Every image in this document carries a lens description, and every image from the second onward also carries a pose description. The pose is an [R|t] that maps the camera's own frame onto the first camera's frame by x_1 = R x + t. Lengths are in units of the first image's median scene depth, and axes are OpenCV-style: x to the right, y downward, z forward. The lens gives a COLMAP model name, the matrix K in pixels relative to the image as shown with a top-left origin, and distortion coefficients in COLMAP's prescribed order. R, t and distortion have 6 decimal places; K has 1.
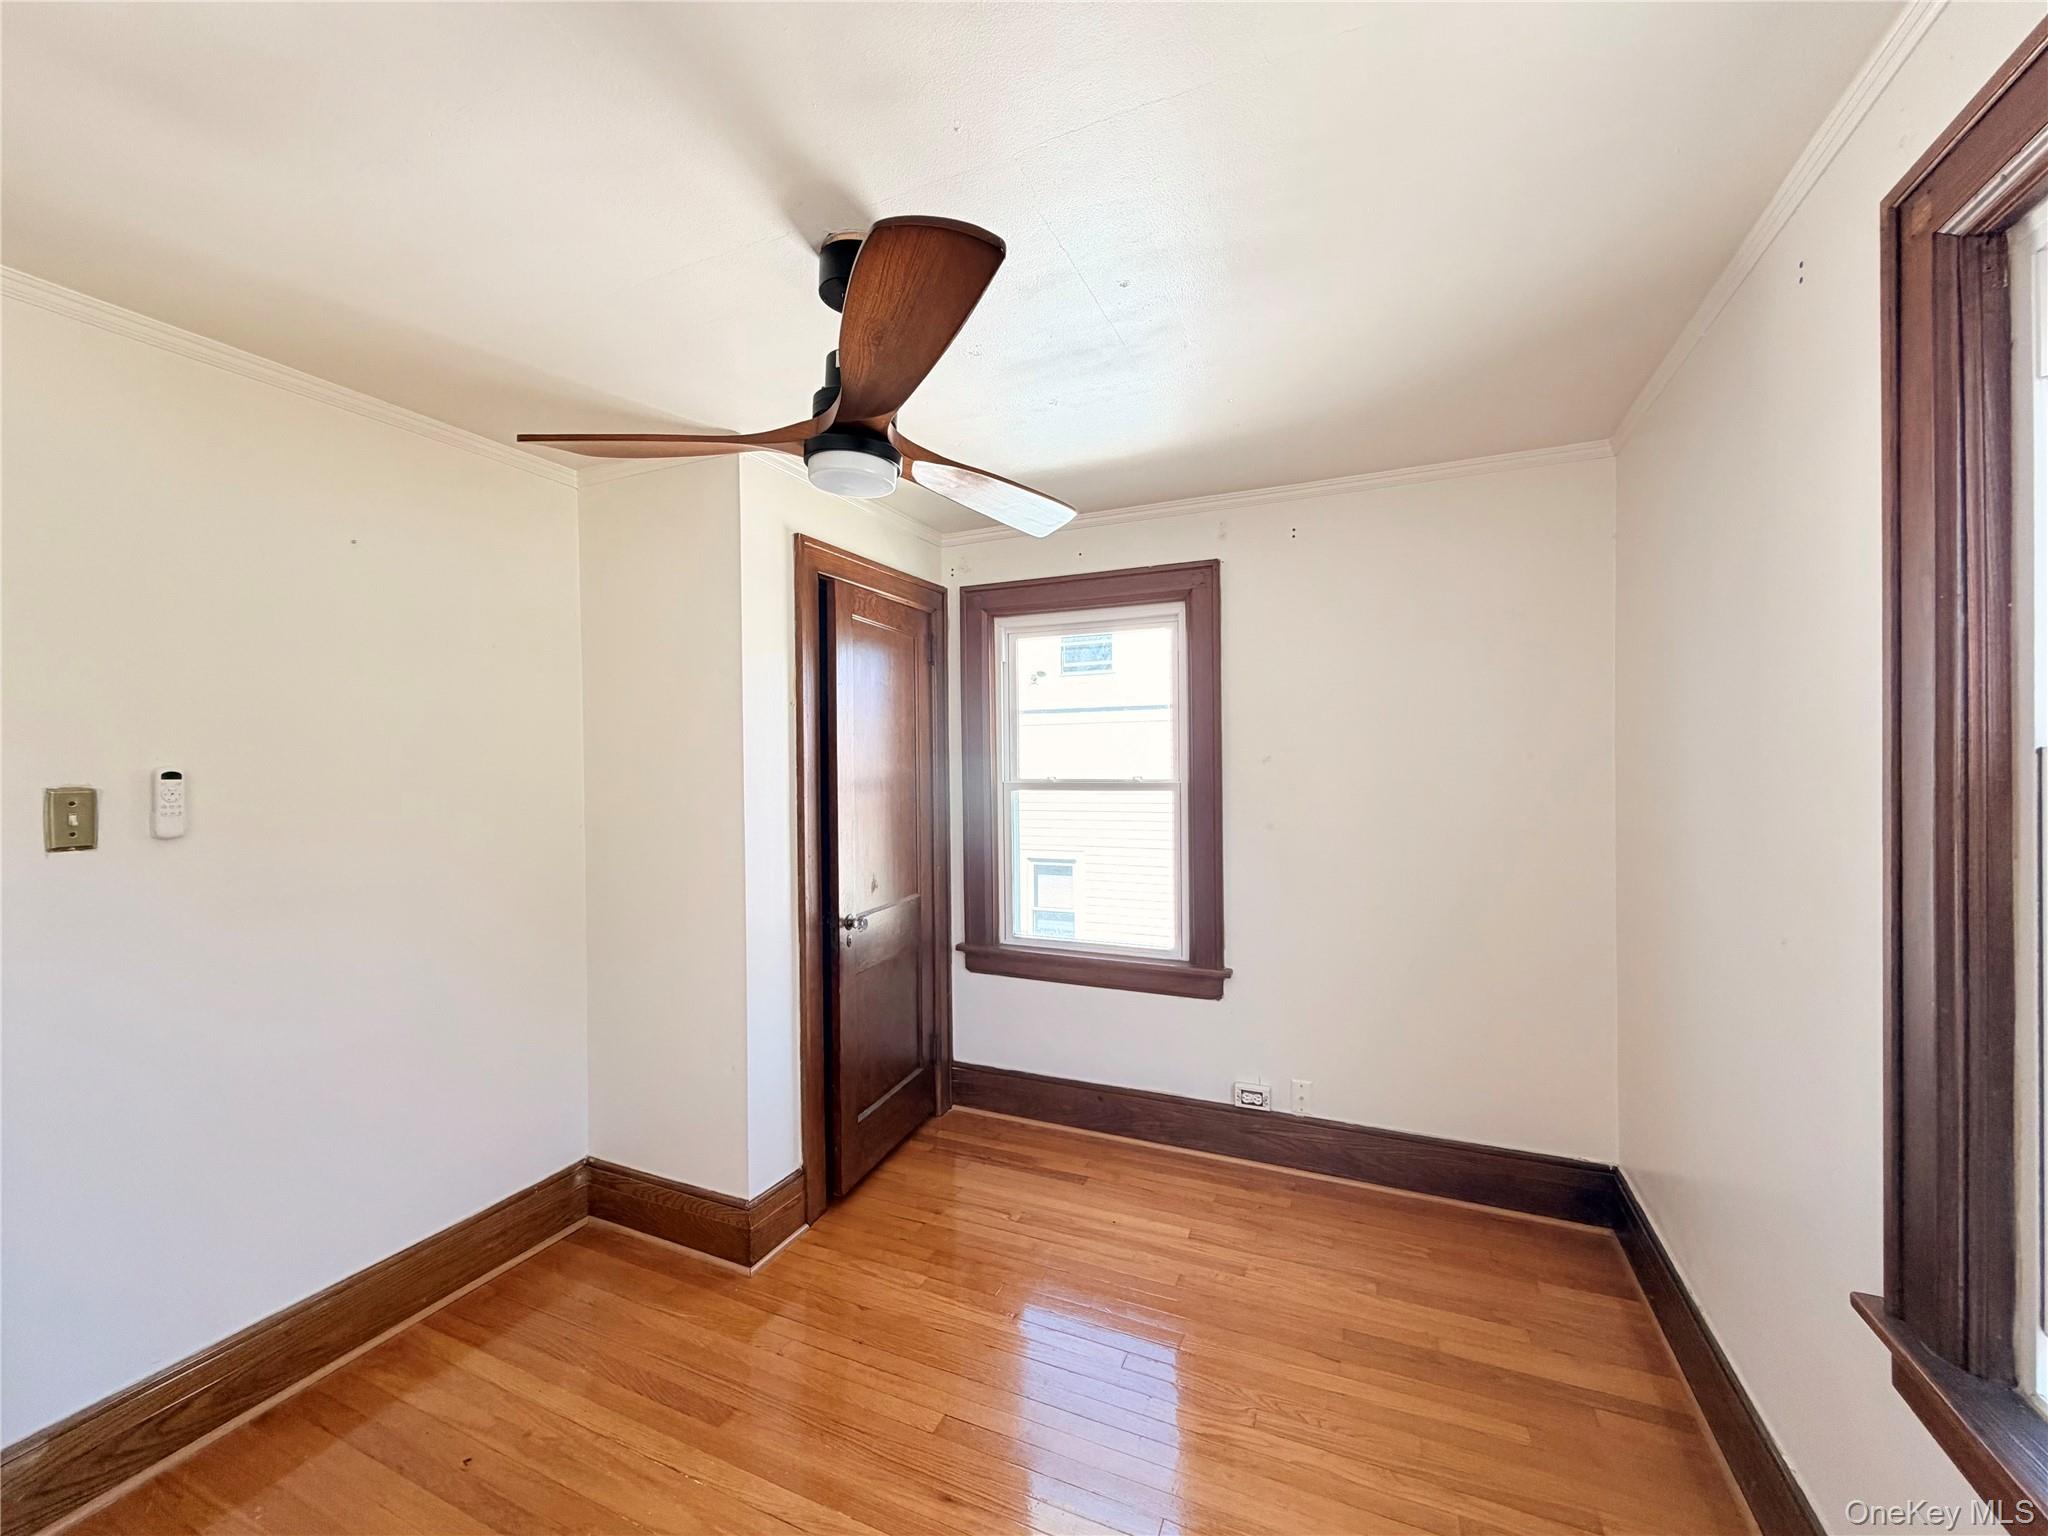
lens RADIAL K [[817.3, 0, 1023.6], [0, 817.3, 768.6], [0, 0, 1]] dist [-0.000784, -0.000125]
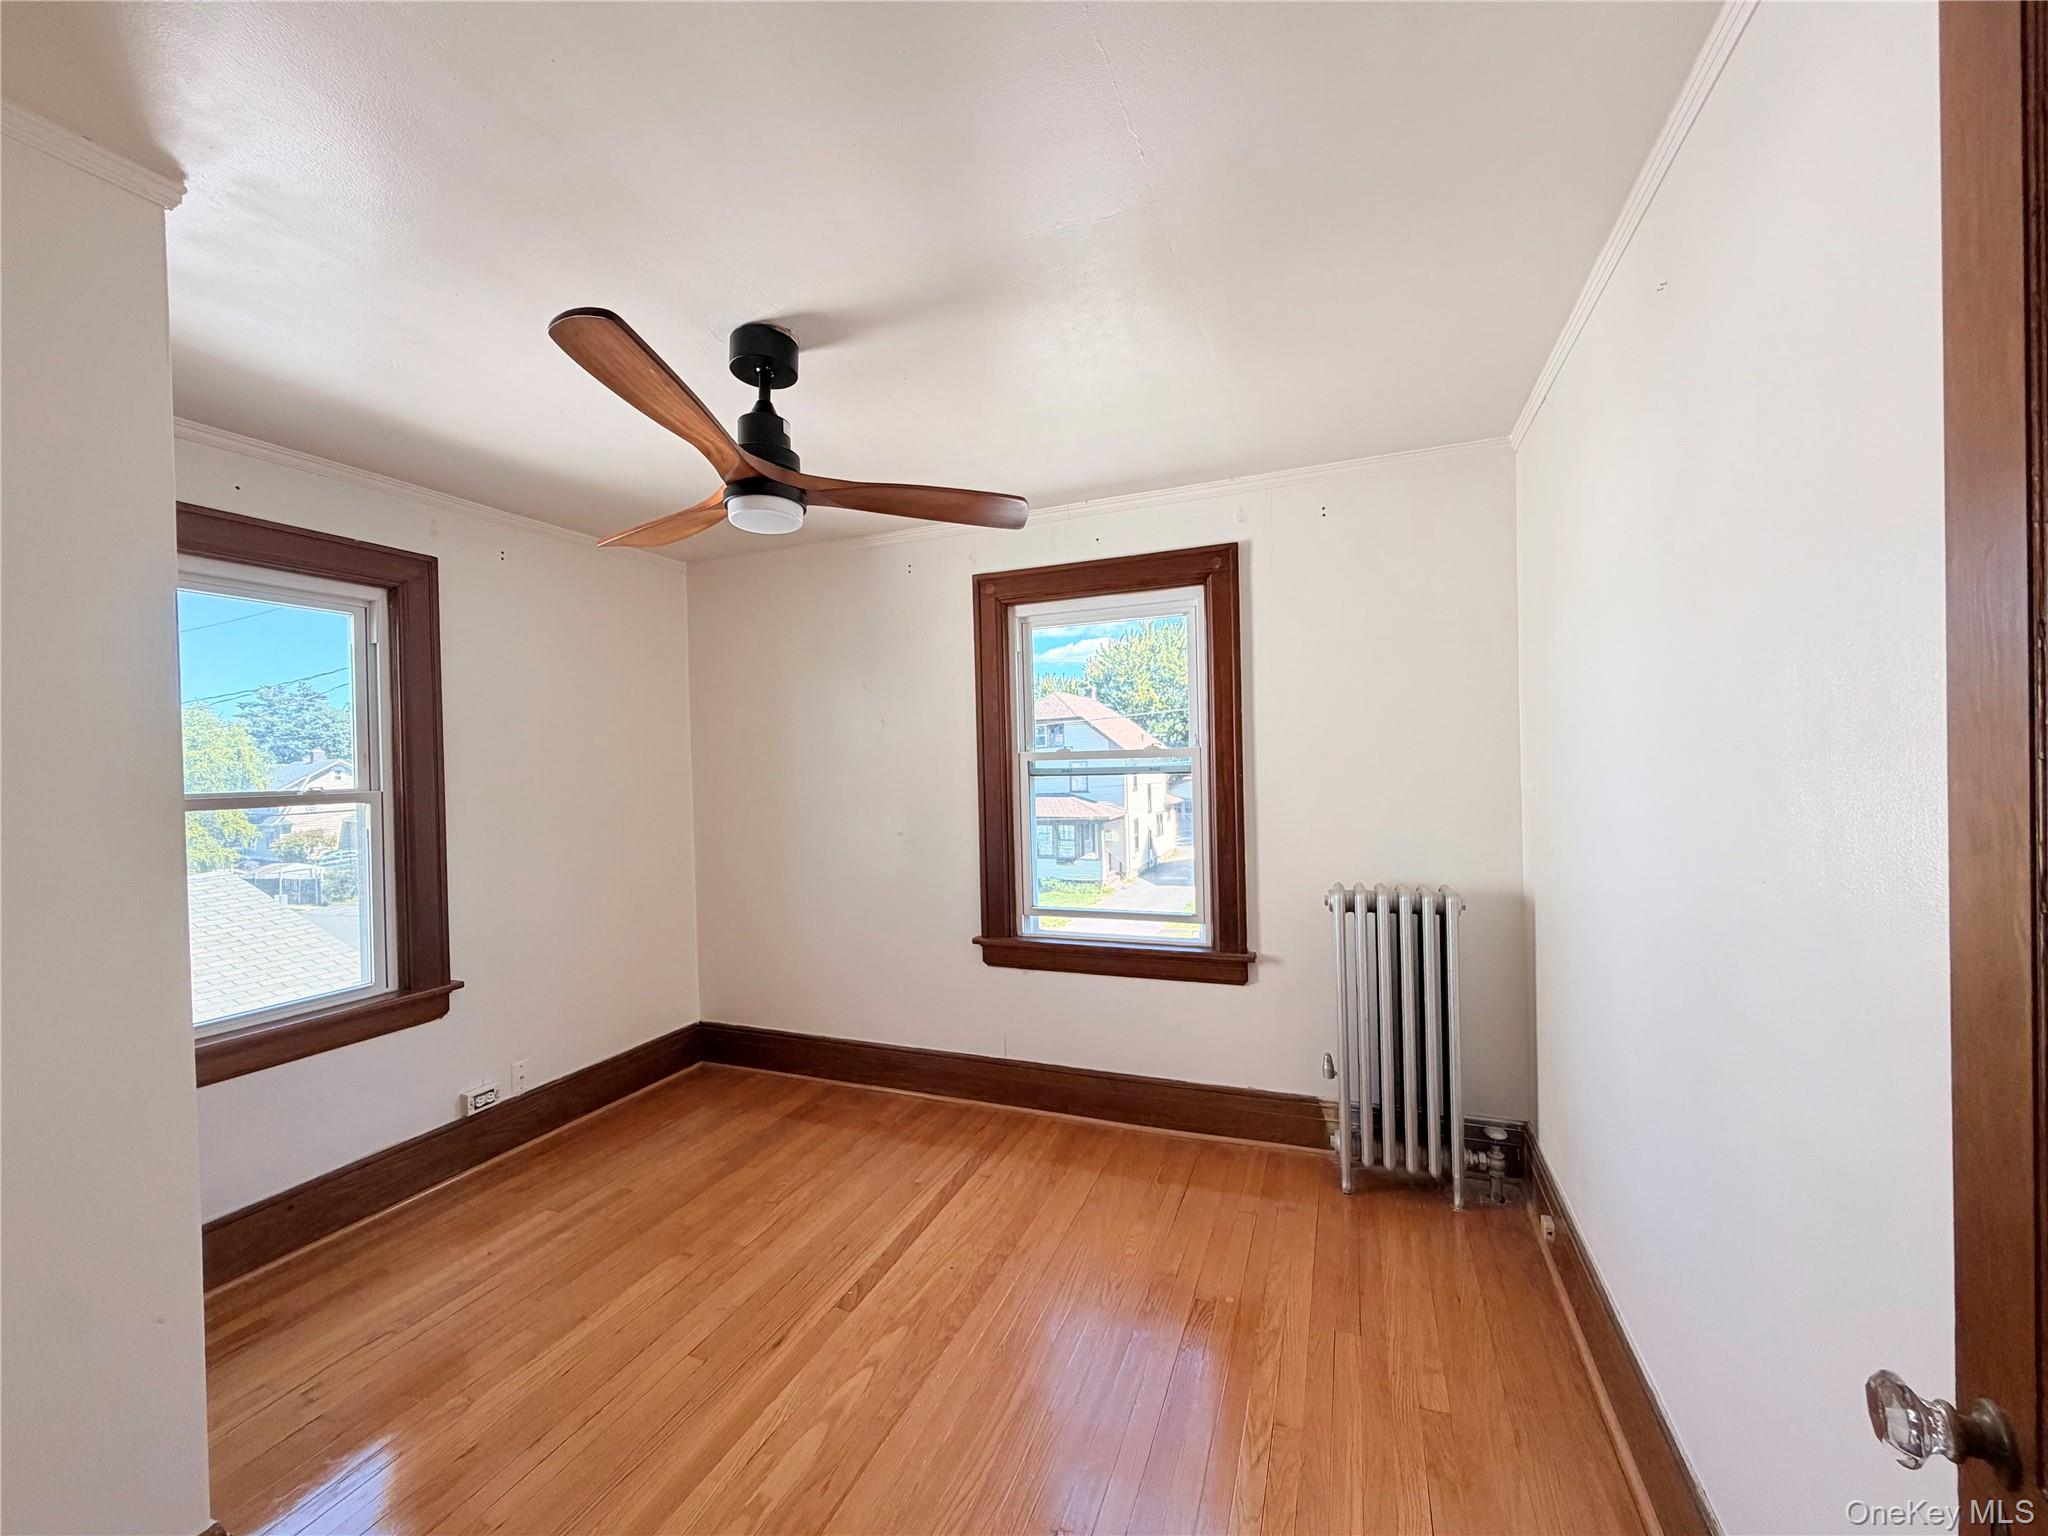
lens RADIAL K [[817.3, 0, 1018.8], [0, 817.3, 758.5], [0, 0, 1]] dist [-0.000784, -0.000125]
pose [[-0.030071, 0.011766, 0.999479, -0.771996], [0.029134, 0.999516, -0.010890, 0.011446], [-0.999123, 0.028791, -0.030399, 0.362006]]
